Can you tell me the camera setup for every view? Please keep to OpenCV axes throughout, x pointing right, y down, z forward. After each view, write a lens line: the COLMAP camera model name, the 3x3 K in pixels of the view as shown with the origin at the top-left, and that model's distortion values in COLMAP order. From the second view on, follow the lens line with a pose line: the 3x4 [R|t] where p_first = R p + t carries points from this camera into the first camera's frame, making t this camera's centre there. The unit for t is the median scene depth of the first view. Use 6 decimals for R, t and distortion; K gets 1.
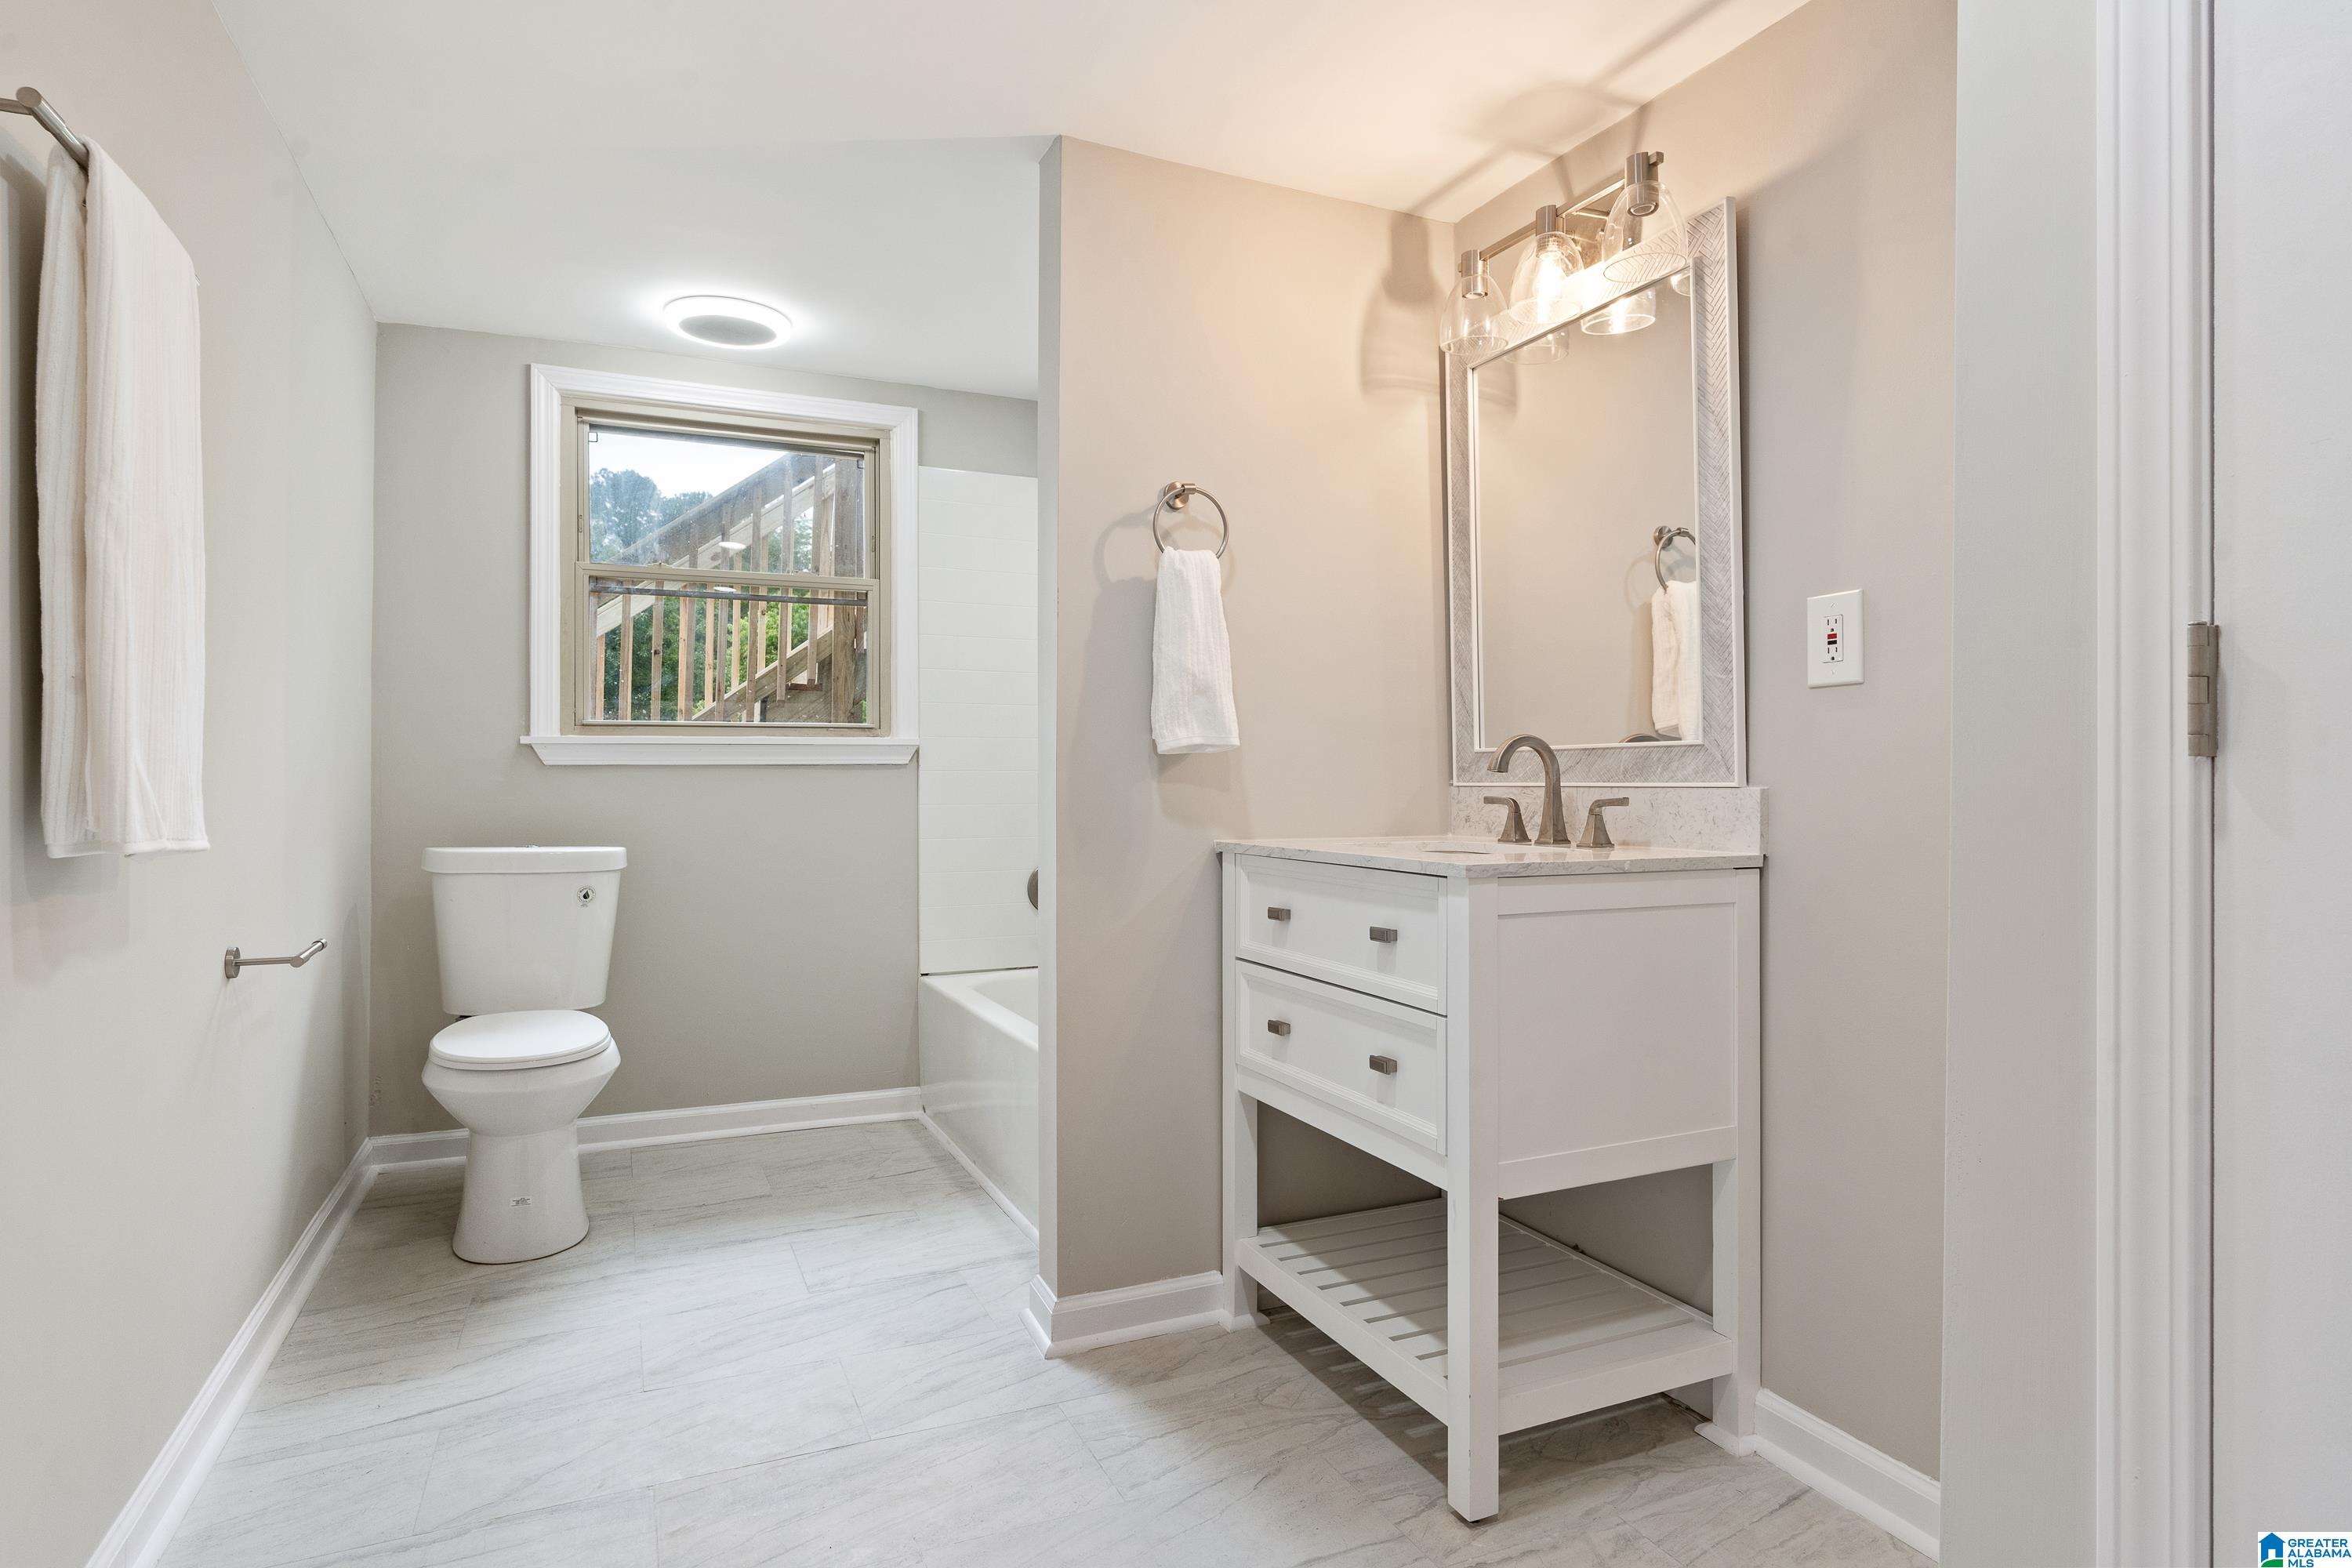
lens RADIAL K [[1260.6, 0, 1167.0], [0, 1260.6, 783.6], [0, 0, 1]] dist [-0.005267, 0.000962]
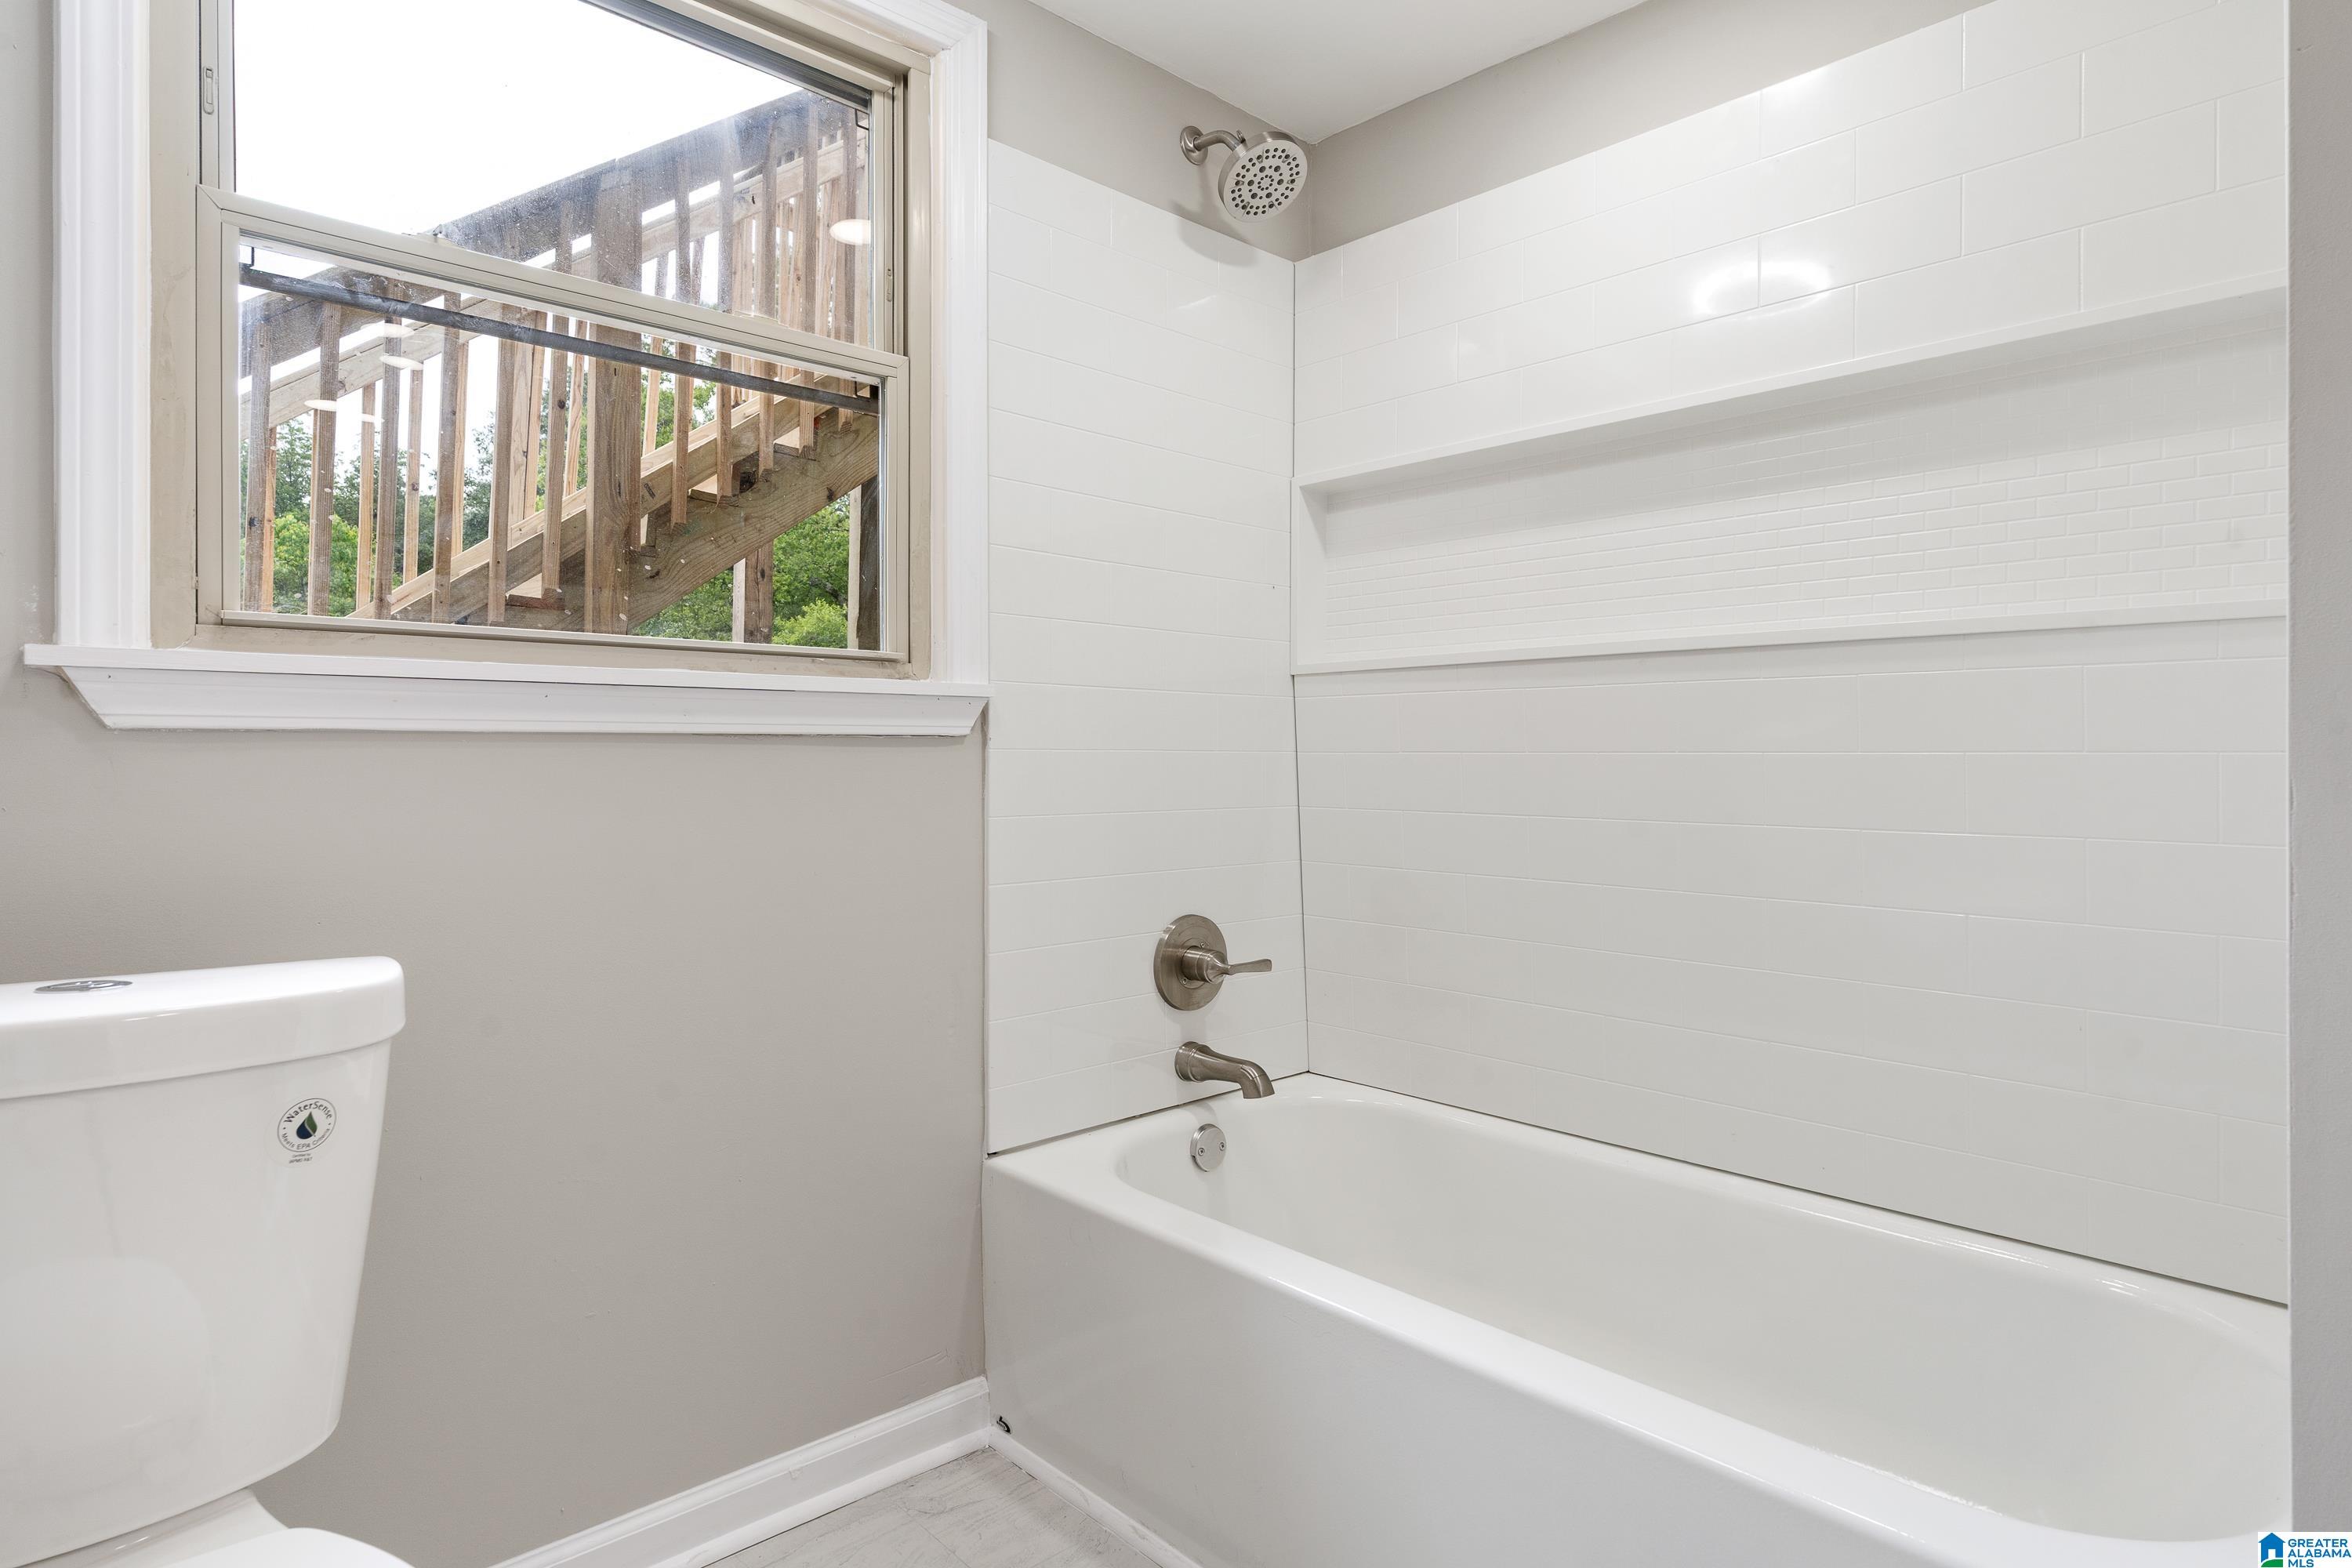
lens RADIAL K [[1260.6, 0, 1187.1], [0, 1260.6, 767.7], [0, 0, 1]] dist [-0.005267, 0.000962]
pose [[0.943097, 0.002496, 0.332510, -0.290138], [-0.005254, 0.999959, 0.007395, -0.007042], [-0.332478, -0.008721, 0.943071, 0.504717]]
